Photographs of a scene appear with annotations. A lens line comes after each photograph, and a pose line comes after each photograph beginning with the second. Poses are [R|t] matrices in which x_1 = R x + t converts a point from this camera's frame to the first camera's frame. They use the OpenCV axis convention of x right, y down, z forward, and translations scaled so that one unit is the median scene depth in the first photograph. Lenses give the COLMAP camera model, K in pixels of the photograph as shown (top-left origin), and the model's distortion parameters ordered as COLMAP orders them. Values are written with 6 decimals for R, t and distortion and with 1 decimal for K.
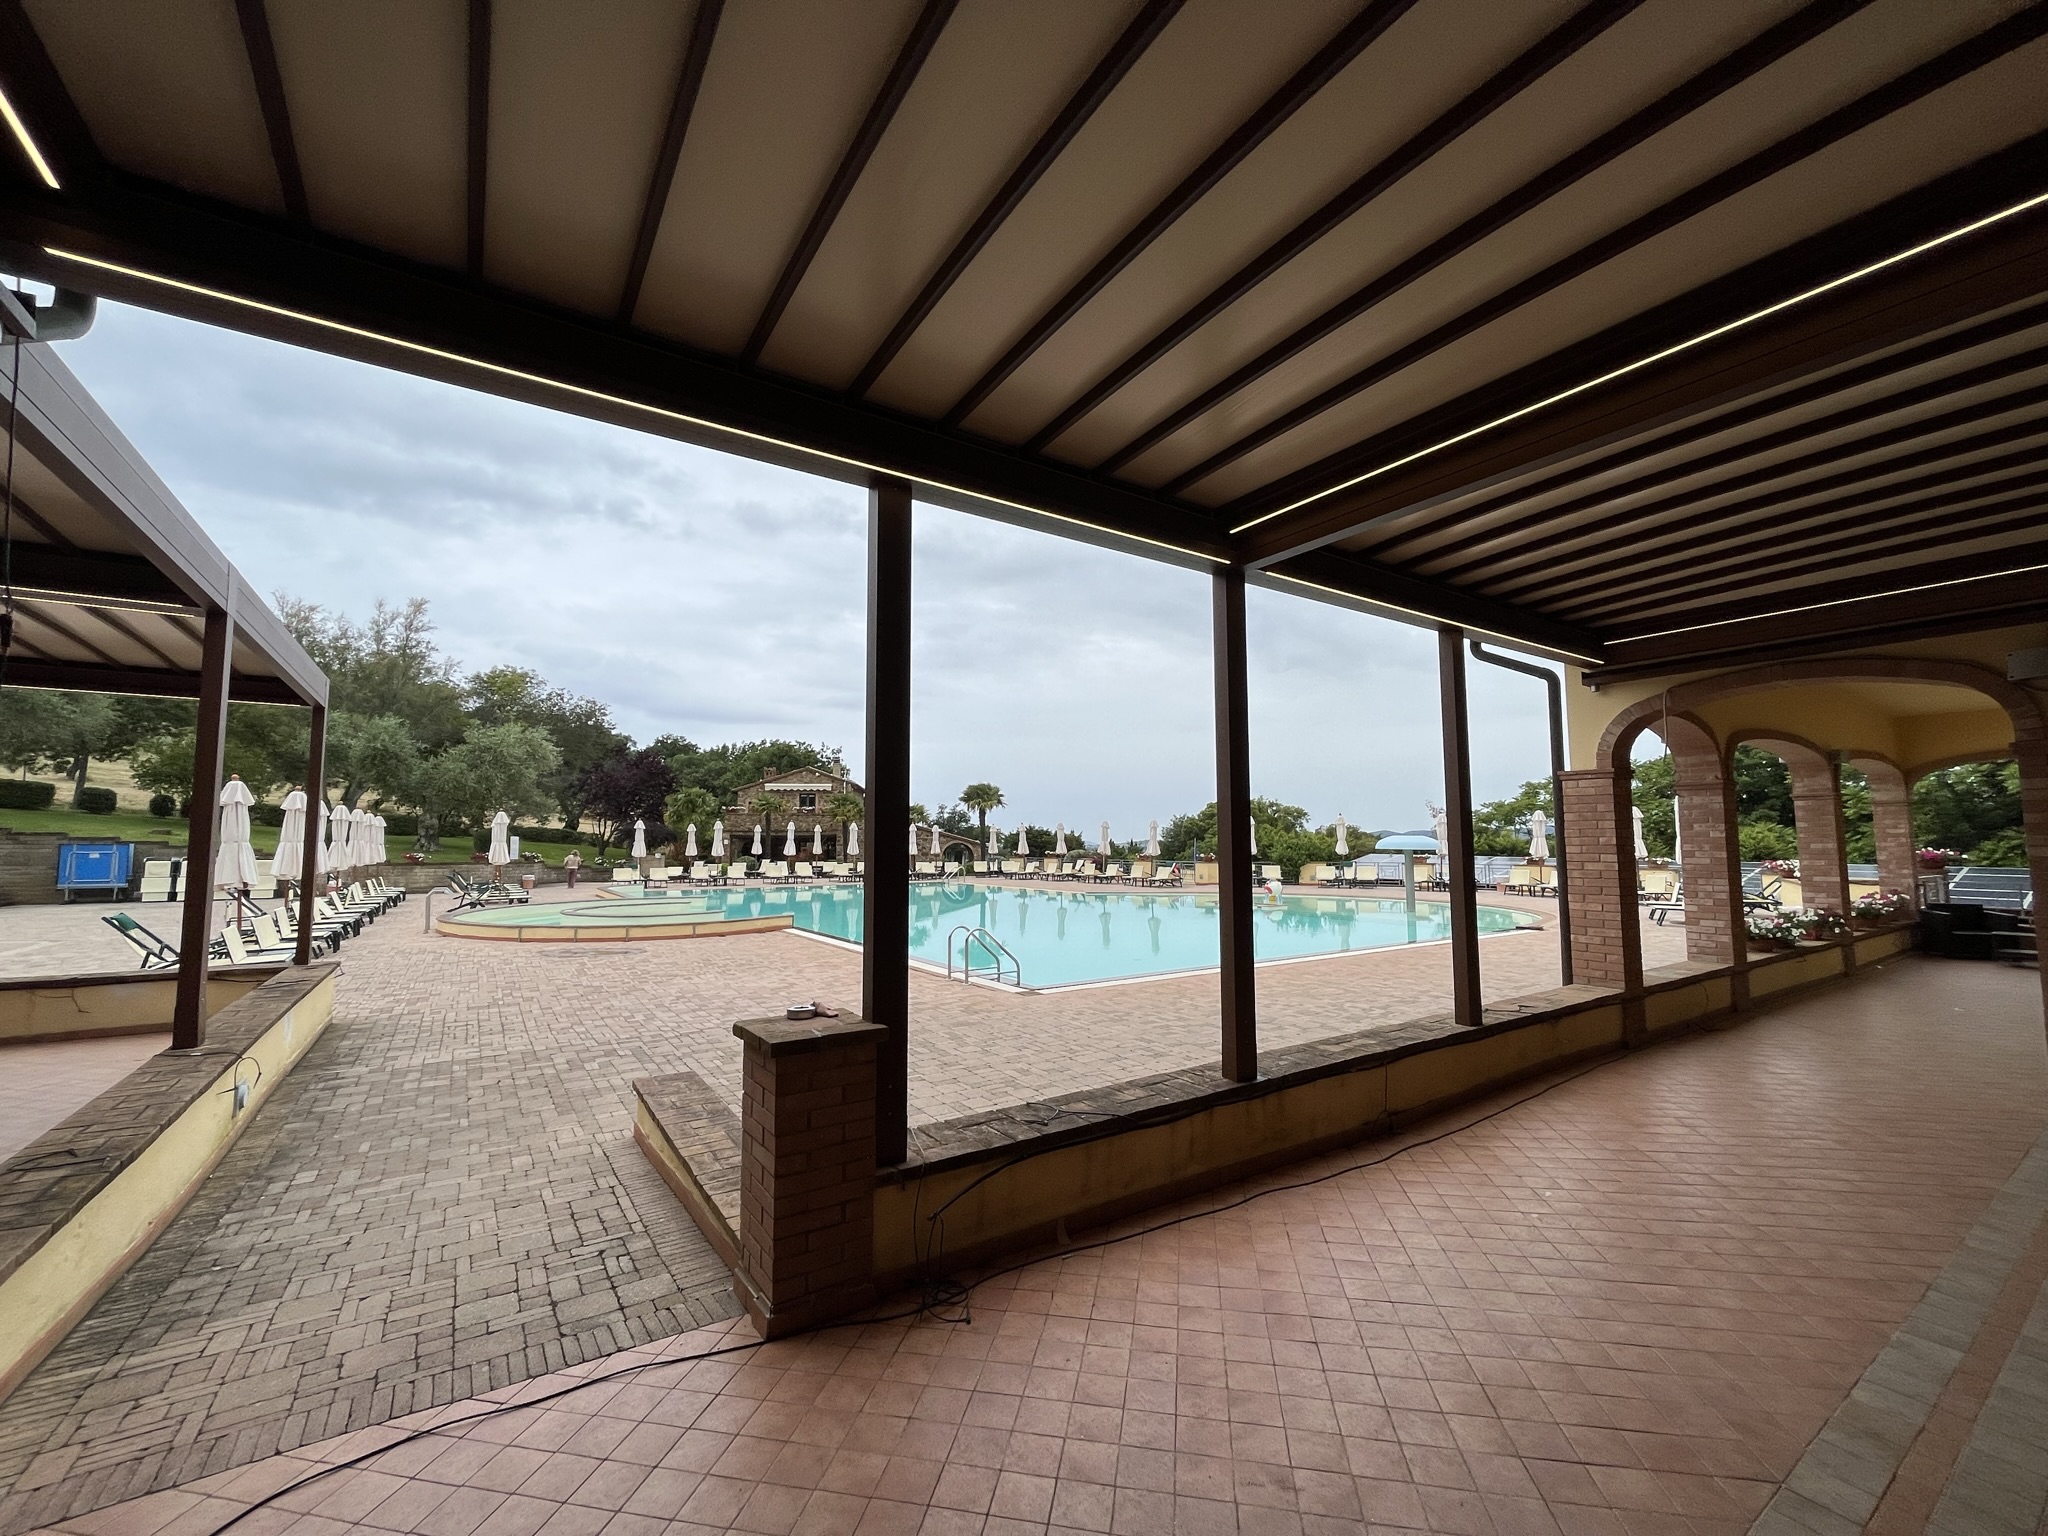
lens RADIAL K [[824.6, 0, 1016.4], [0, 824.6, 776.1], [0, 0, 1]] dist [-0.002970, -0.001027]
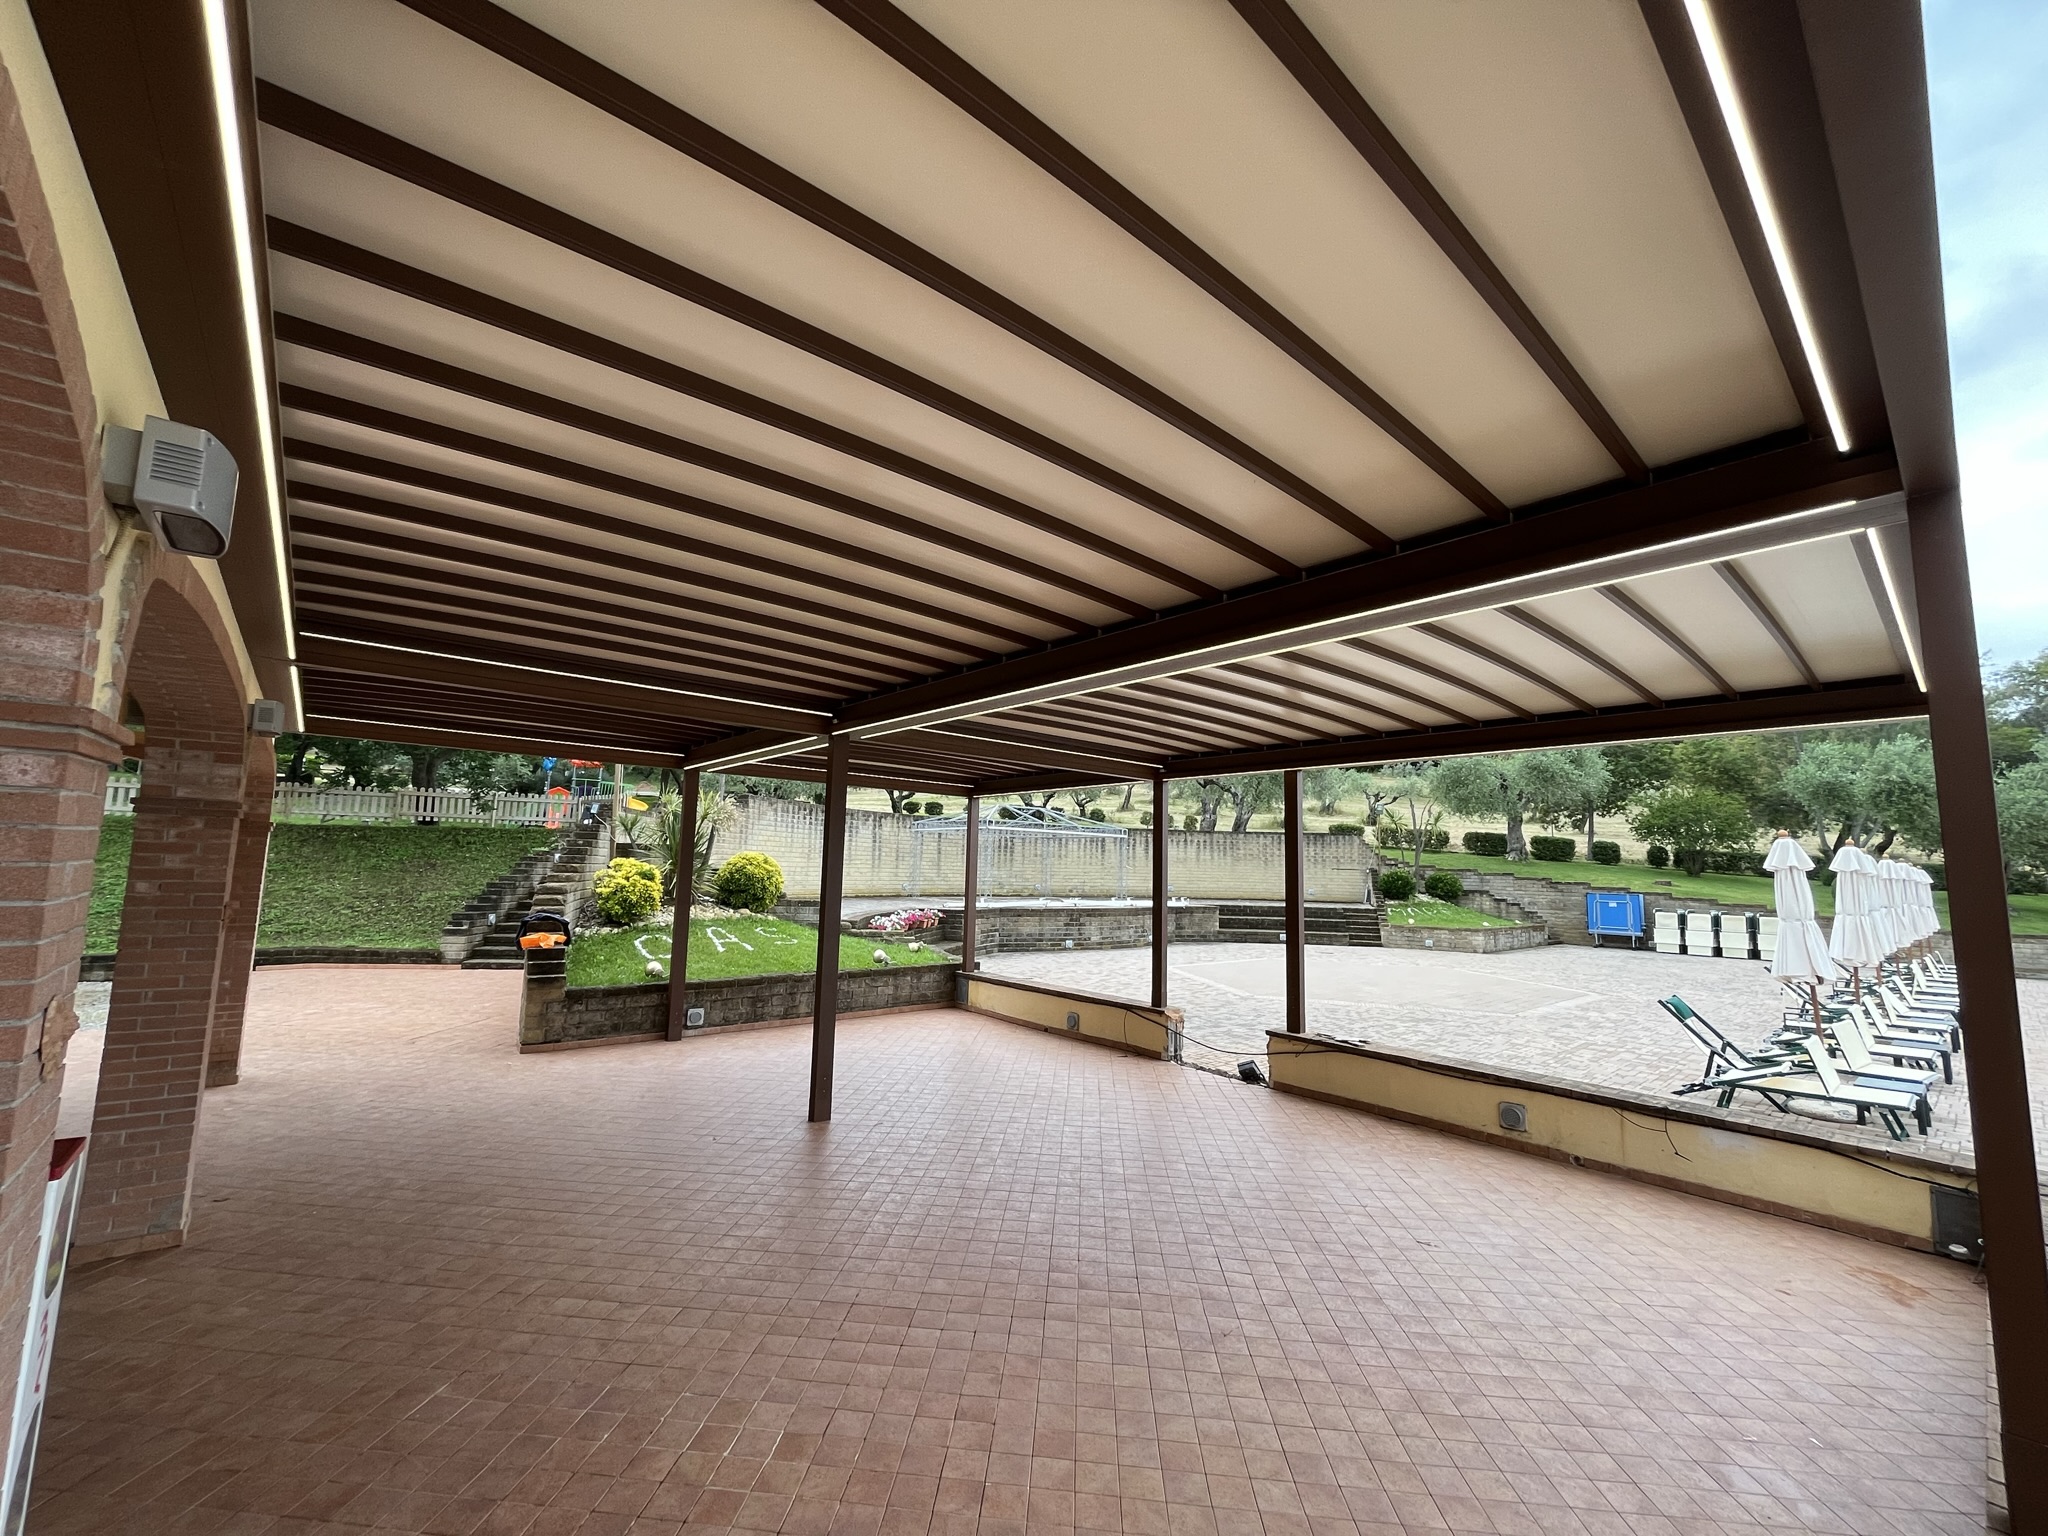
lens RADIAL K [[824.6, 0, 1016.4], [0, 824.6, 776.1], [0, 0, 1]] dist [-0.002970, -0.001027]
pose [[0.117154, -0.105309, -0.987515, -0.095650], [0.053128, 0.993603, -0.099656, -0.004477], [0.991692, -0.040790, 0.121999, 0.070629]]
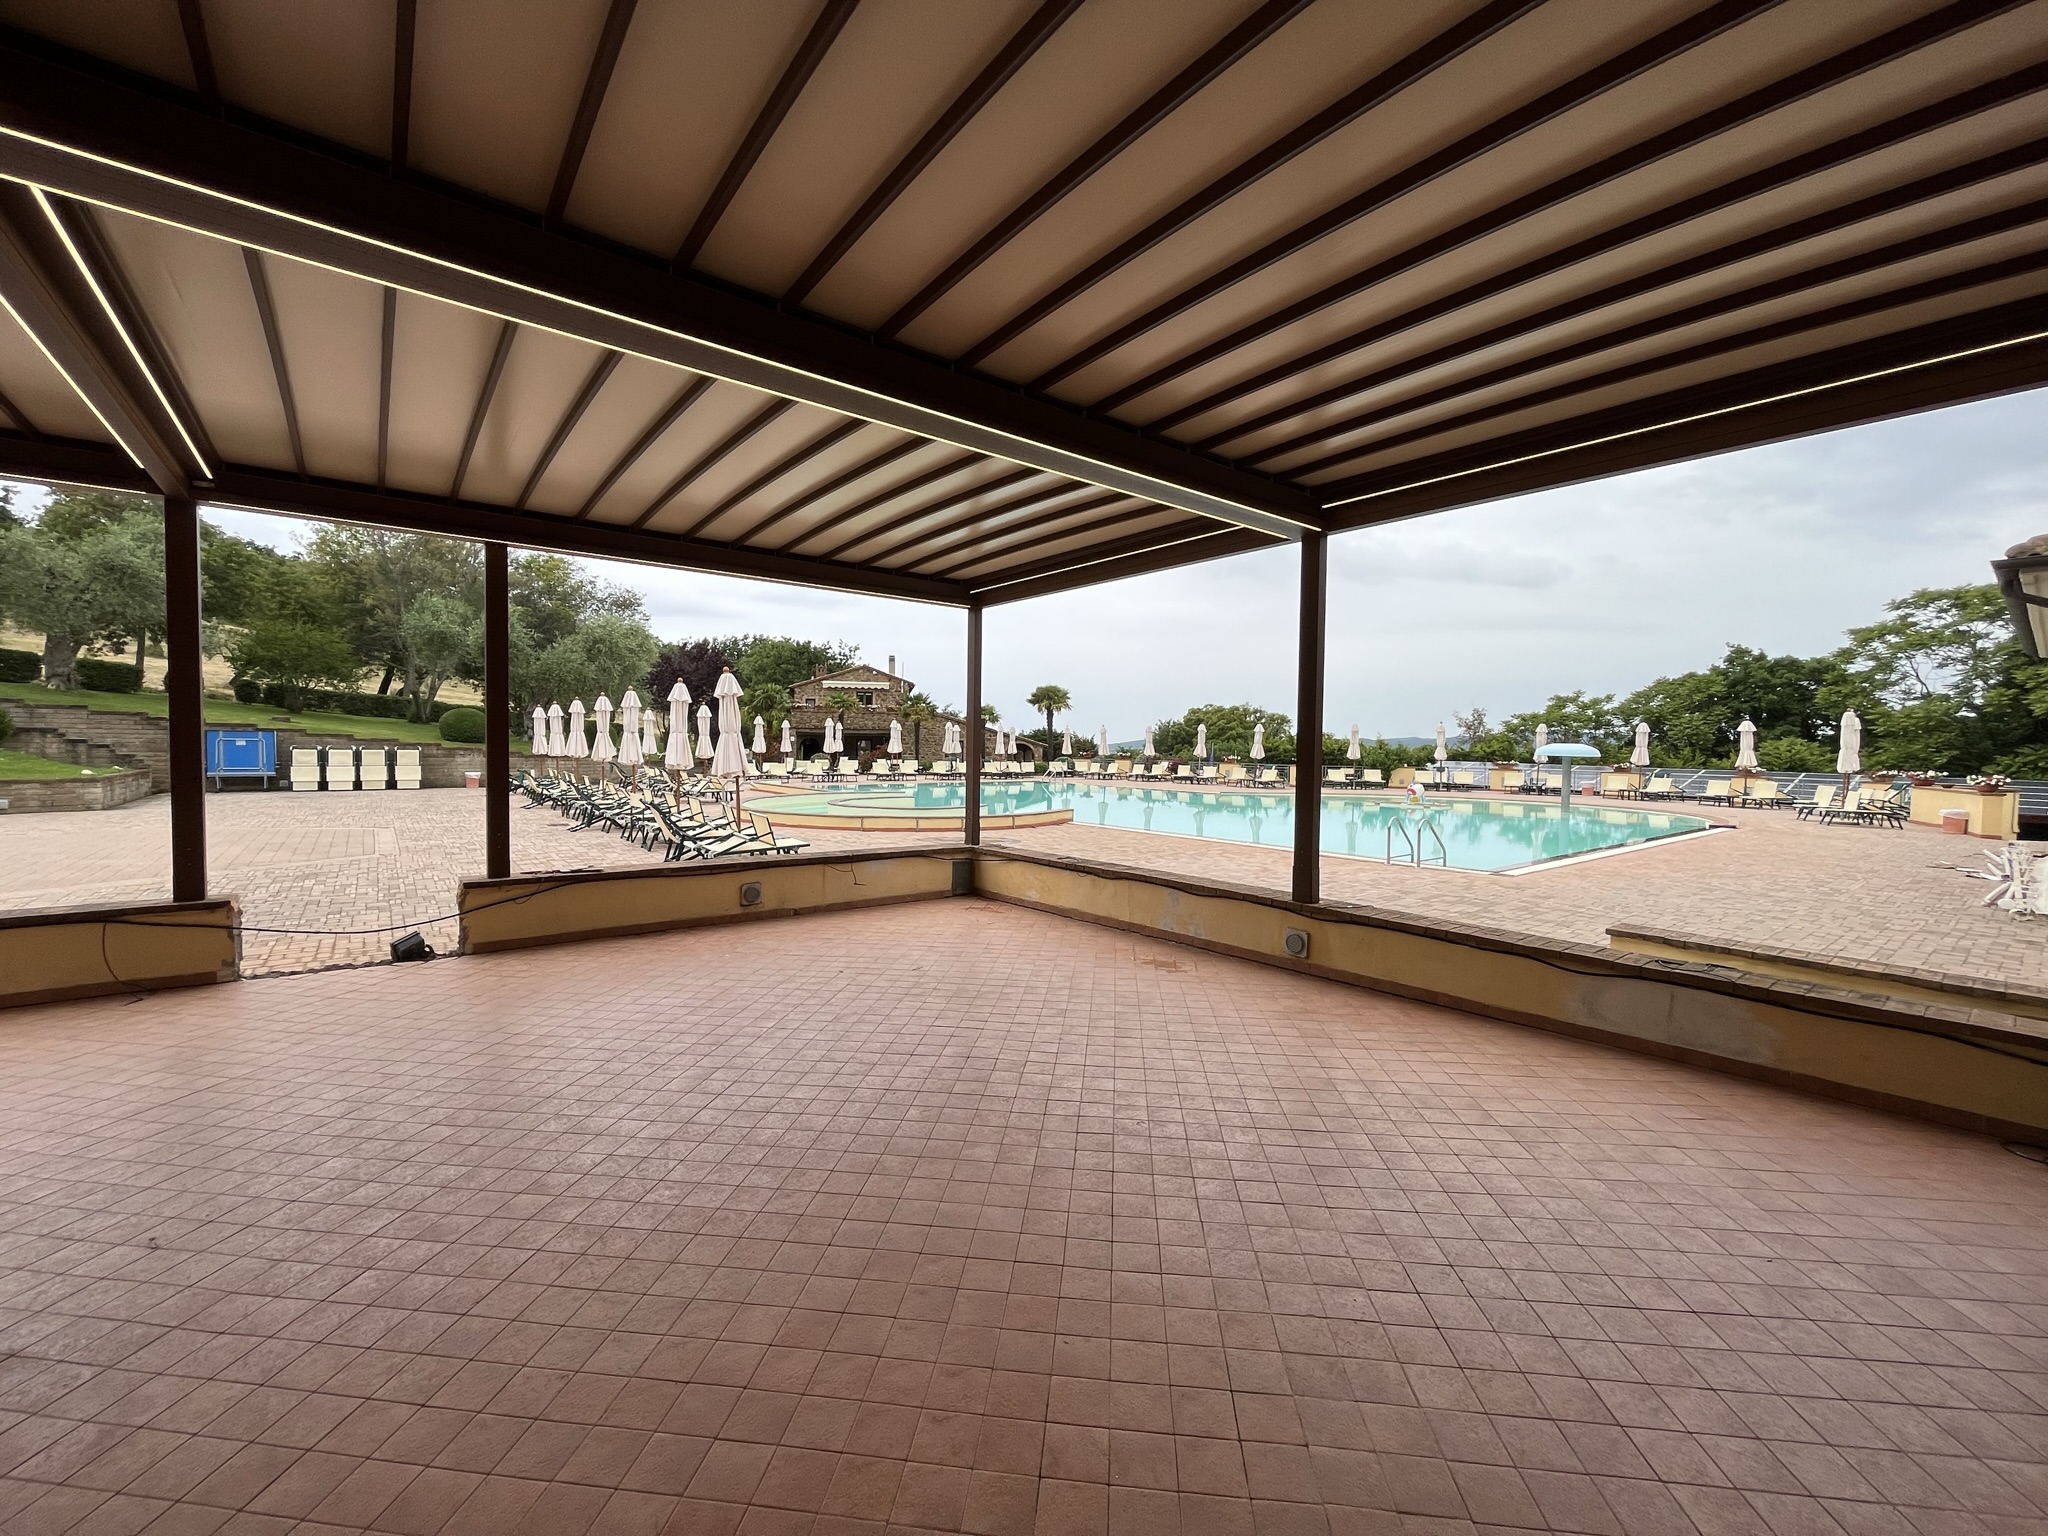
lens RADIAL K [[824.6, 0, 1016.4], [0, 824.6, 776.1], [0, 0, 1]] dist [-0.002970, -0.001027]
pose [[0.996854, 0.012862, 0.078213, -0.231397], [-0.022052, 0.992791, 0.117810, 0.001598], [-0.076134, -0.119164, 0.989951, -0.022752]]
